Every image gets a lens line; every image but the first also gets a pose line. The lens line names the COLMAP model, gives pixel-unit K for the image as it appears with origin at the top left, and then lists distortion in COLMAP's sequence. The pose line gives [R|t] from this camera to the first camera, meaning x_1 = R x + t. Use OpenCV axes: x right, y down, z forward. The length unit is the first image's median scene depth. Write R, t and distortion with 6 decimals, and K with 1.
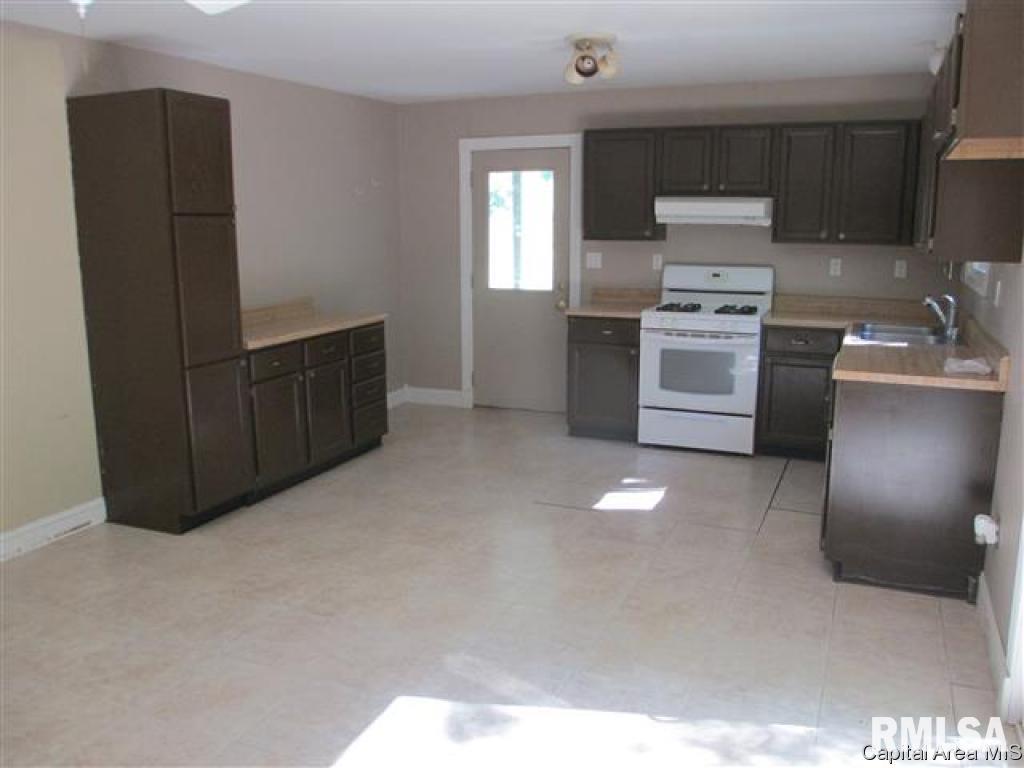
lens RADIAL K [[847.4, 0, 512.0], [0, 847.4, 384.0], [0, 0, 1]] dist [-0.071612, -0.000011]
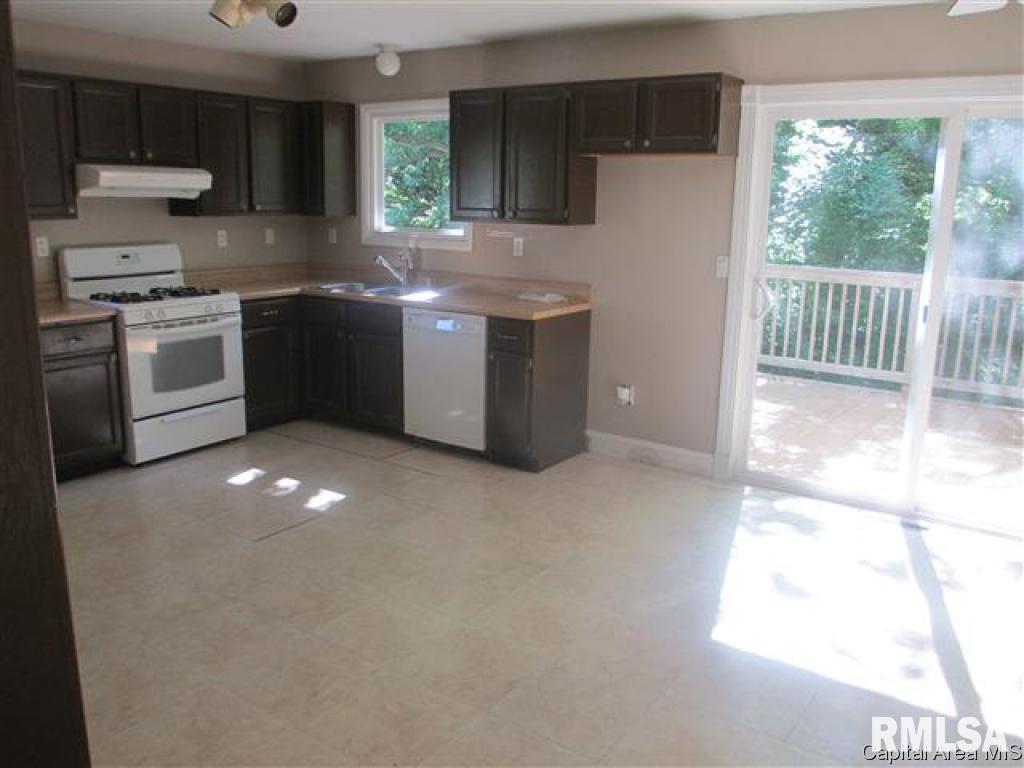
lens RADIAL K [[847.4, 0, 512.0], [0, 847.4, 384.0], [0, 0, 1]] dist [-0.071612, -0.000011]
pose [[0.206898, -0.210136, 0.955529, -0.568751], [0.169798, 0.969553, 0.176454, -0.093022], [-0.963515, 0.125739, 0.236280, 0.467896]]
